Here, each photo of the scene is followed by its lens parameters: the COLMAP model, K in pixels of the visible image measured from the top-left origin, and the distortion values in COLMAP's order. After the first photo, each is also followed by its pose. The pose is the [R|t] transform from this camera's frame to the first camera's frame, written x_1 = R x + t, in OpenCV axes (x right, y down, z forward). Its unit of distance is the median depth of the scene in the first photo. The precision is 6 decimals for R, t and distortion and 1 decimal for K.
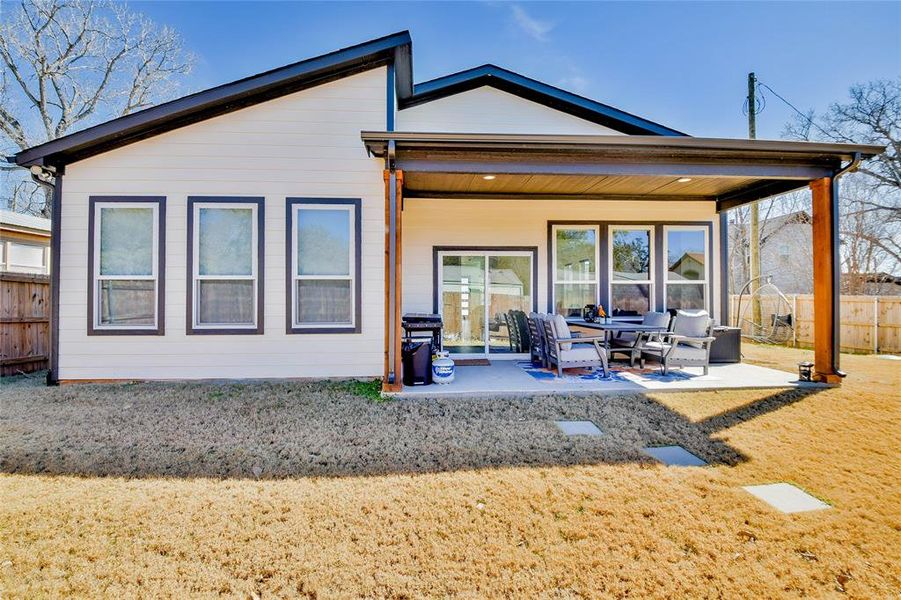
lens RADIAL K [[415.1, 0, 448.5], [0, 415.1, 295.6], [0, 0, 1]] dist [0.012366, -0.021550]
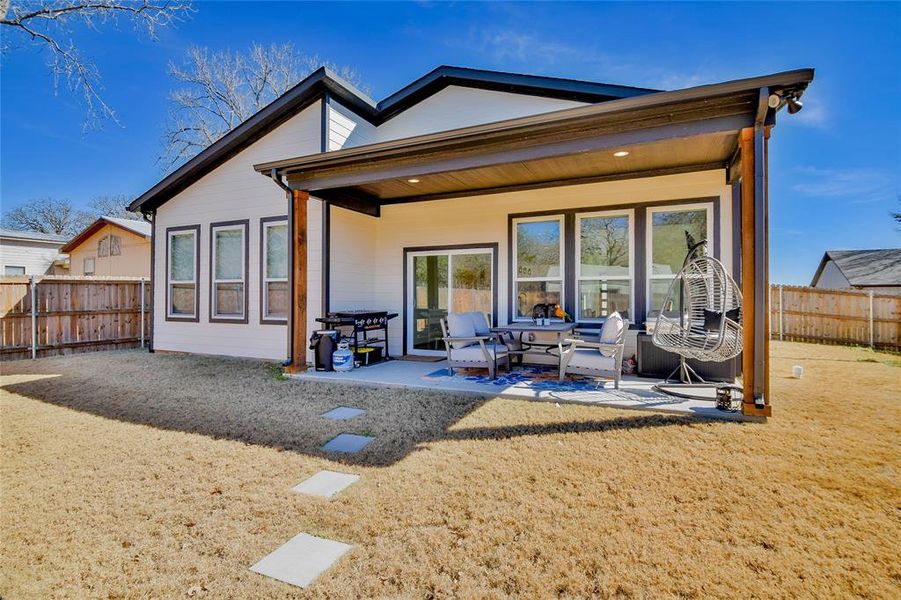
lens RADIAL K [[441.8, 0, 448.6], [0, 441.8, 294.8], [0, 0, 1]] dist [0.014183, -0.028395]
pose [[0.884011, -0.001351, -0.467464, 0.754843], [0.002488, 0.999995, 0.001814, 0.000109], [0.467459, -0.002767, 0.884010, 0.063113]]
